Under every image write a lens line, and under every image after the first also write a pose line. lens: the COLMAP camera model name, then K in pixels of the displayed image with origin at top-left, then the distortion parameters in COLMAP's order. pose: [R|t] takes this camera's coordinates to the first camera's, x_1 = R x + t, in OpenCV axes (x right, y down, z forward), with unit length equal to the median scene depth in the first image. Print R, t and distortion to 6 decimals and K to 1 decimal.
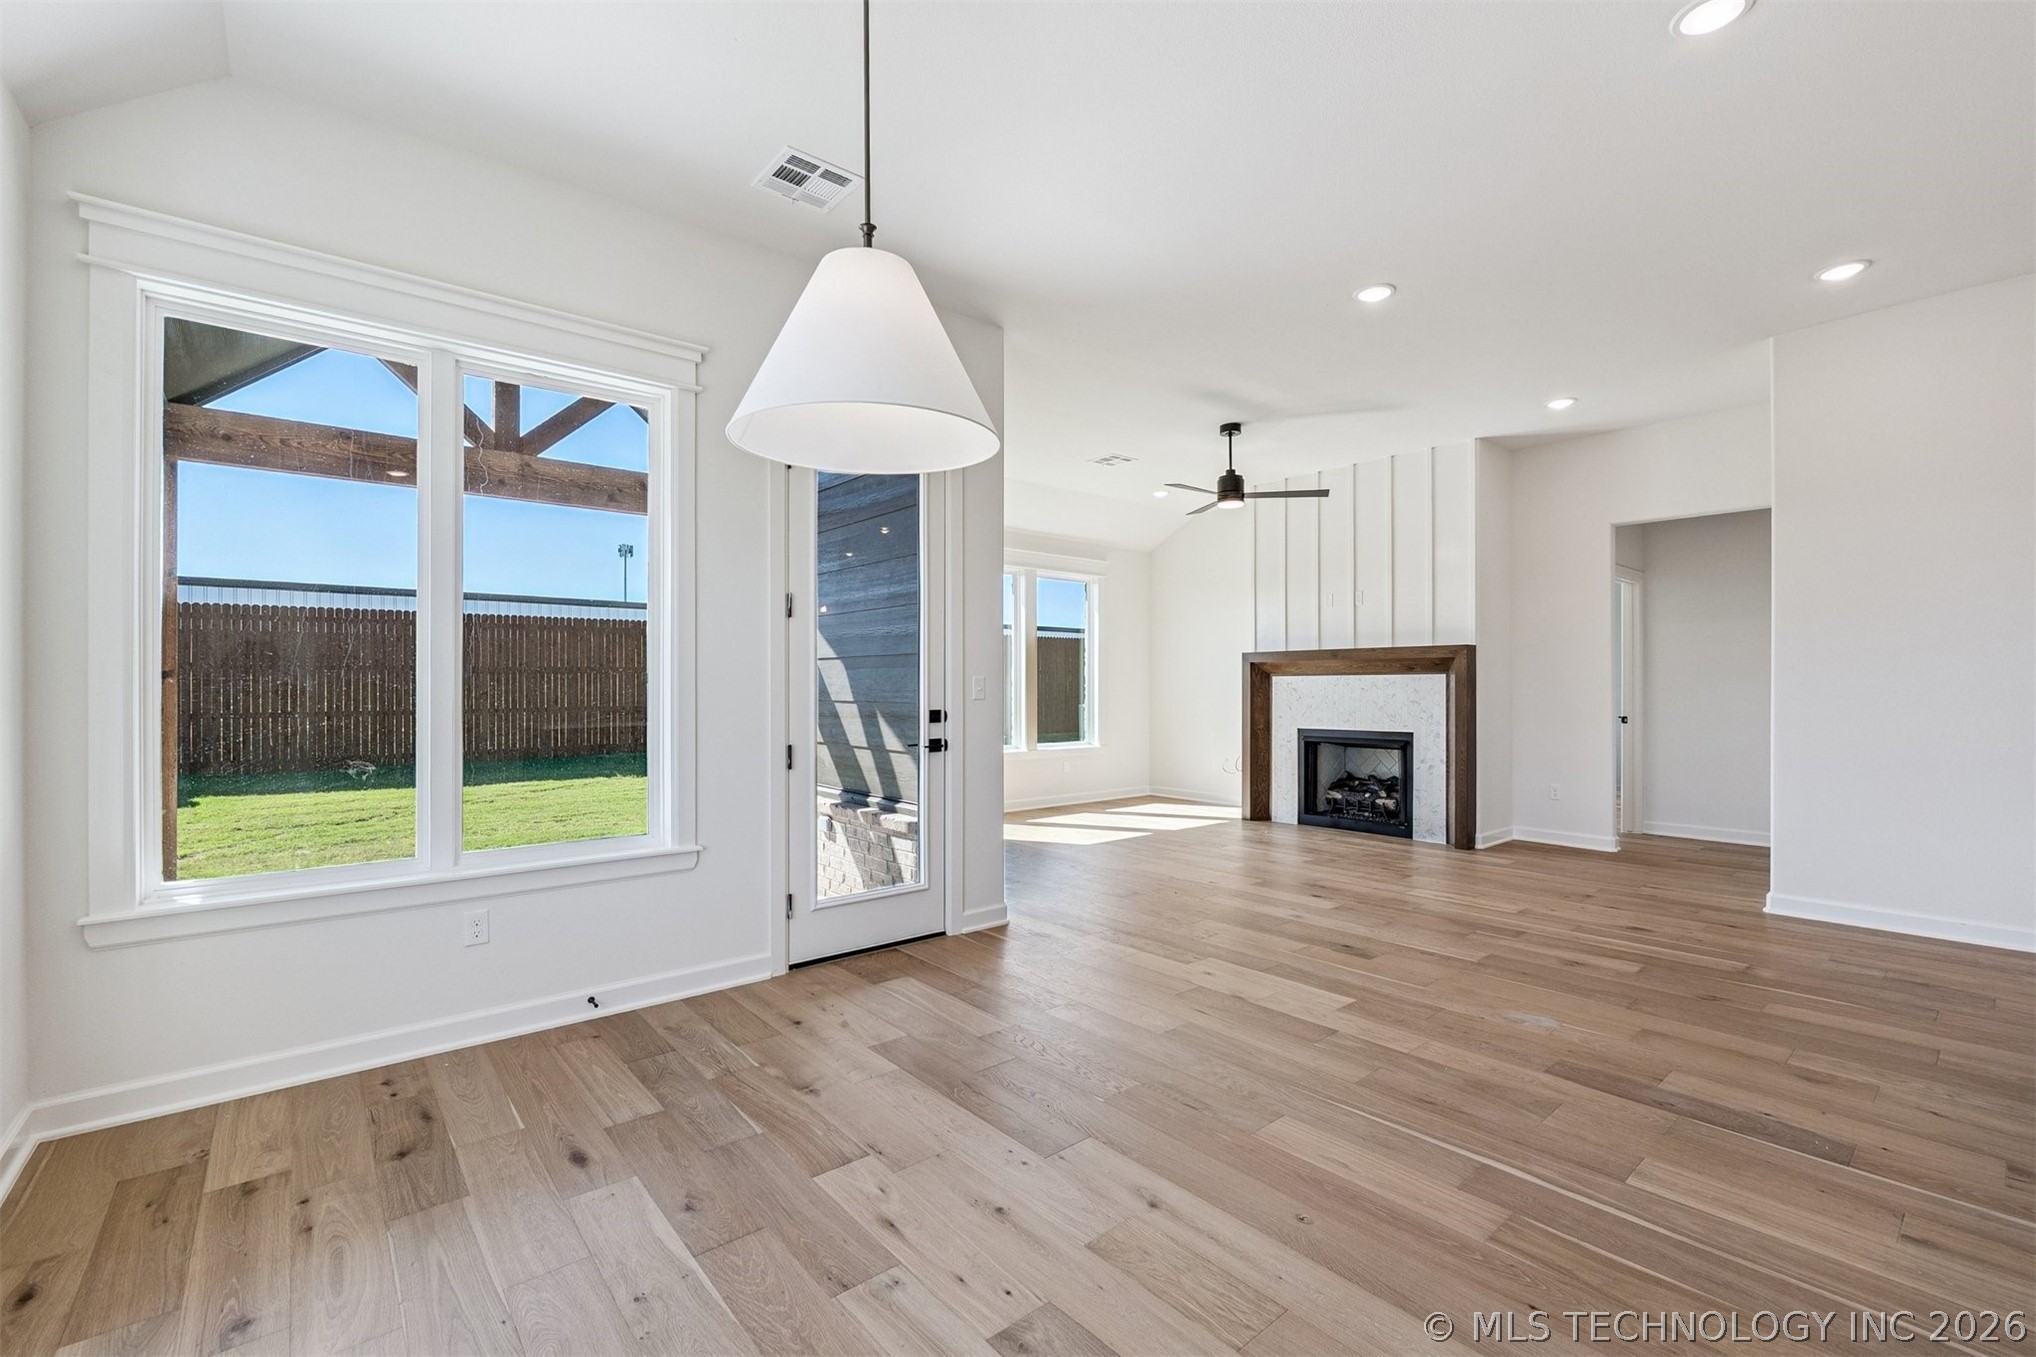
lens RADIAL K [[871.7, 0, 1014.5], [0, 871.7, 699.3], [0, 0, 1]] dist [-0.004605, -0.000375]
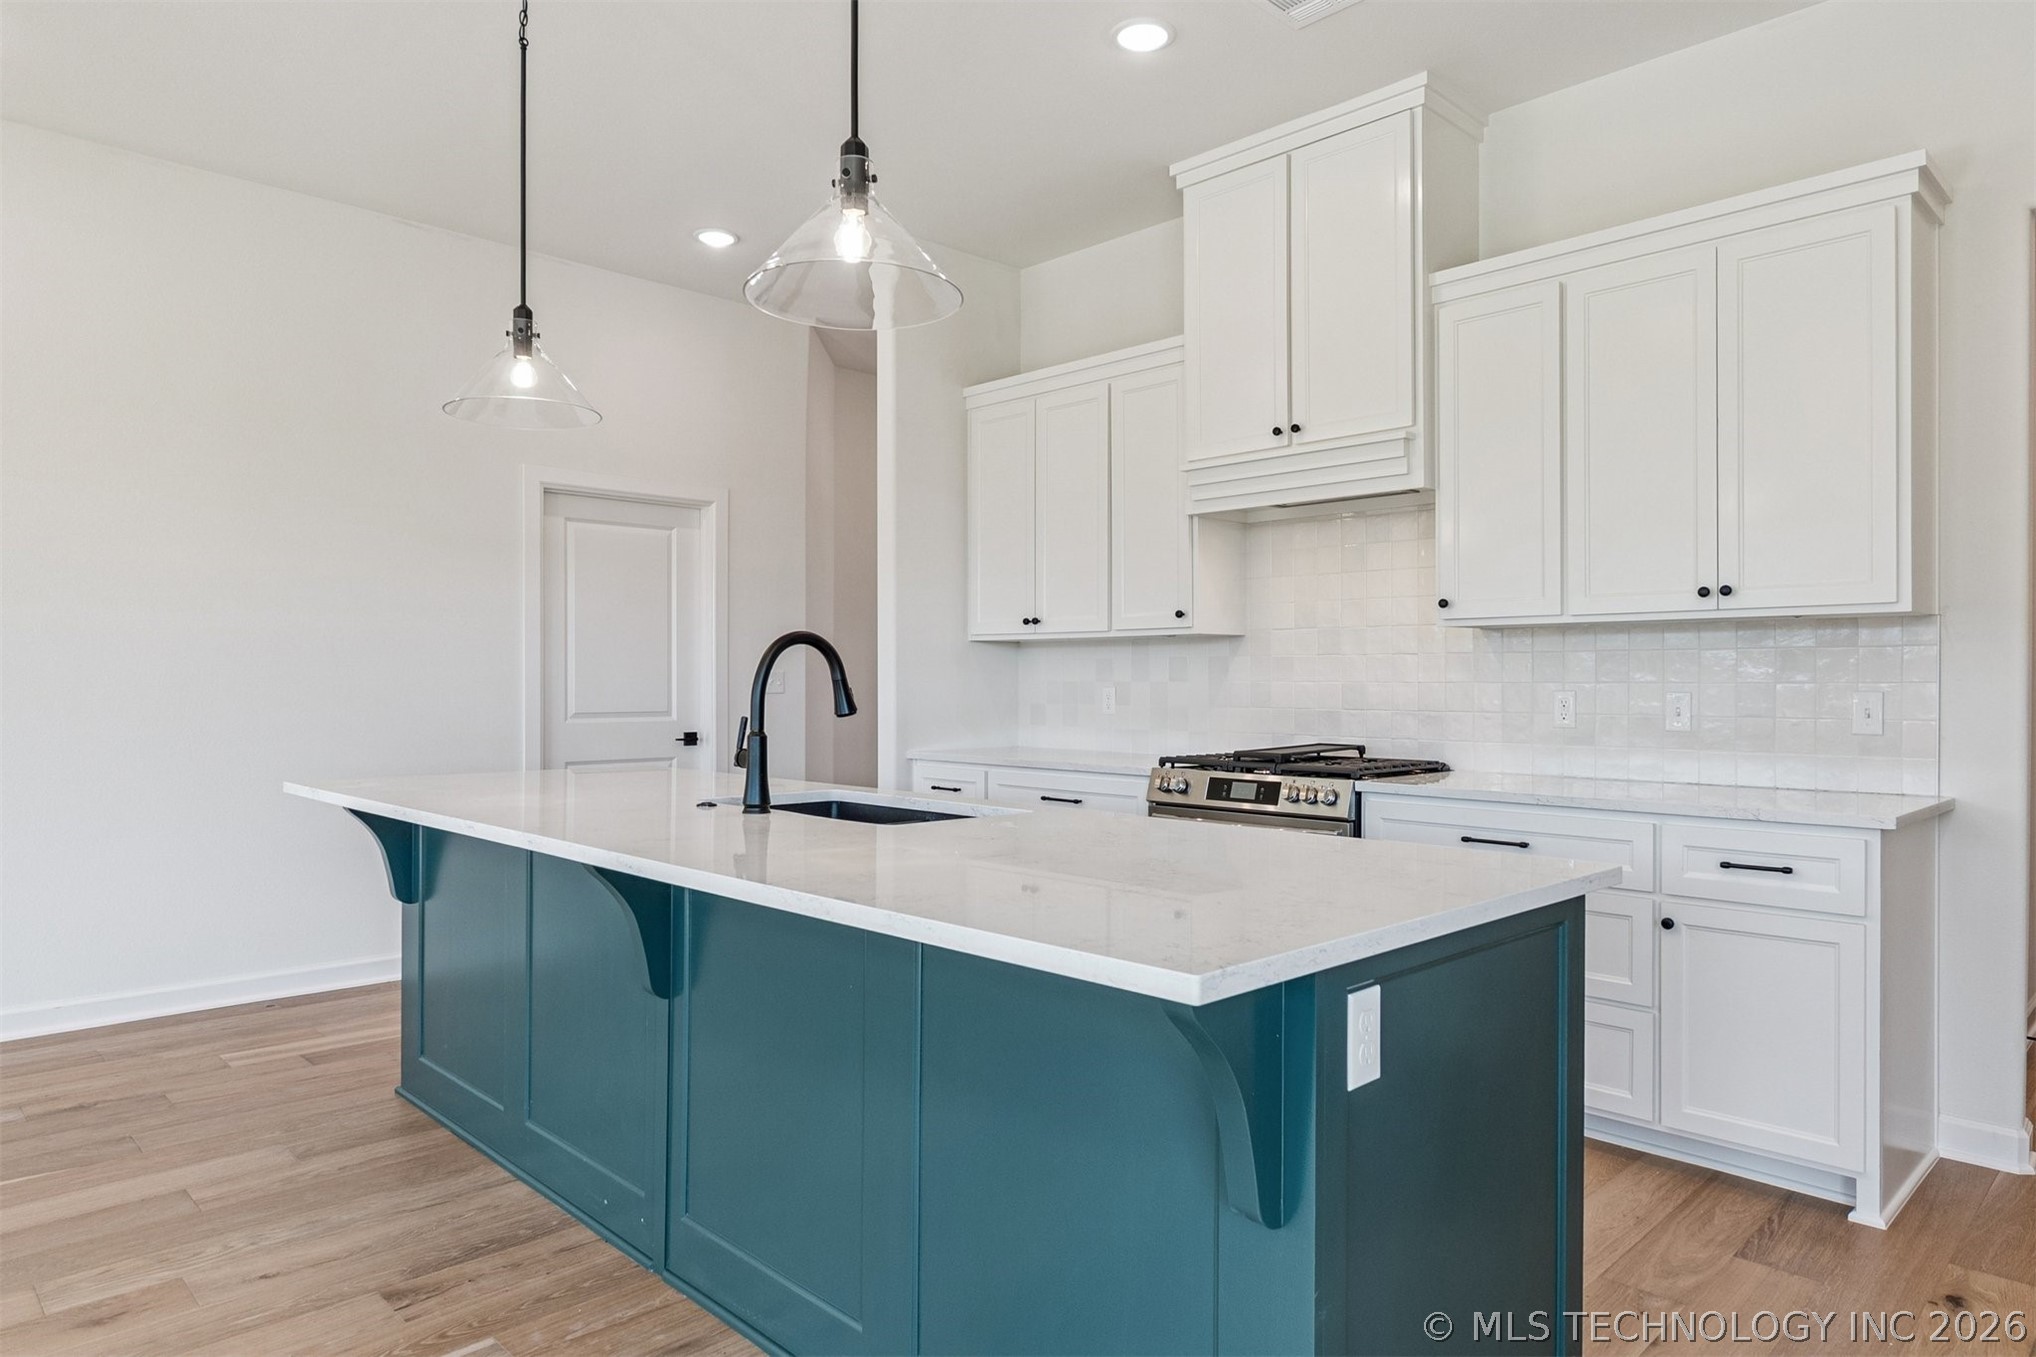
lens RADIAL K [[1239.9, 0, 1017.4], [0, 1239.9, 685.9], [0, 0, 1]] dist [-0.002208, -0.001837]
pose [[-0.089618, -0.001977, 0.995974, -0.003741], [0.011907, 0.999924, 0.003057, -0.002154], [-0.995905, 0.012133, -0.089588, 0.189341]]
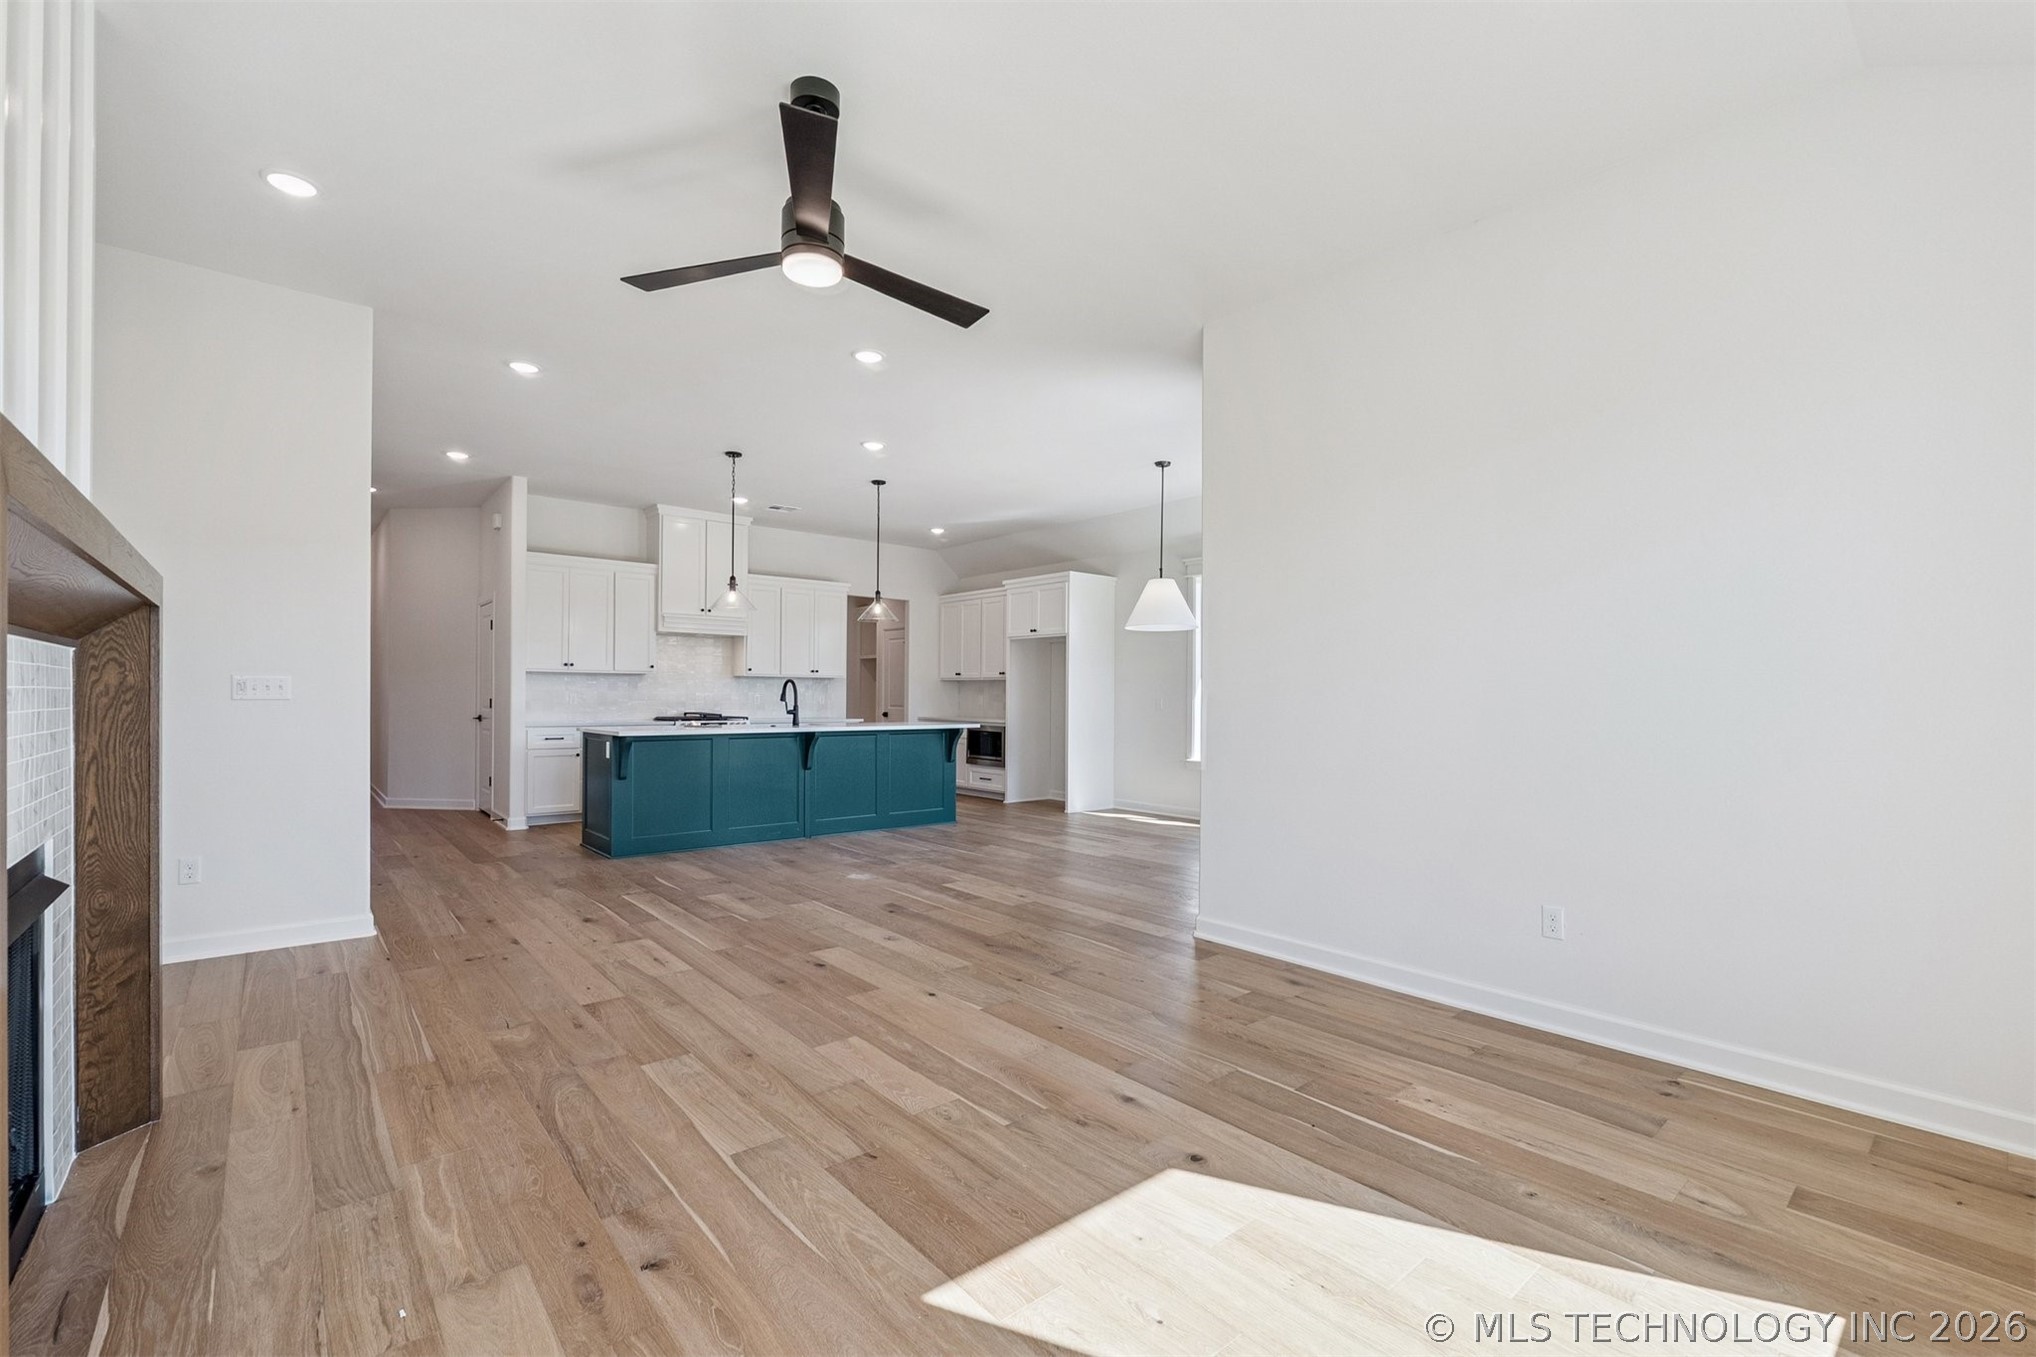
lens RADIAL K [[871.7, 0, 1014.5], [0, 871.7, 699.3], [0, 0, 1]] dist [-0.004605, -0.000375]
pose [[-0.999844, -0.006282, -0.016479, 0.160057], [-0.006589, 0.999804, 0.018654, -0.018829], [0.016358, 0.018760, -0.999690, 1.472954]]
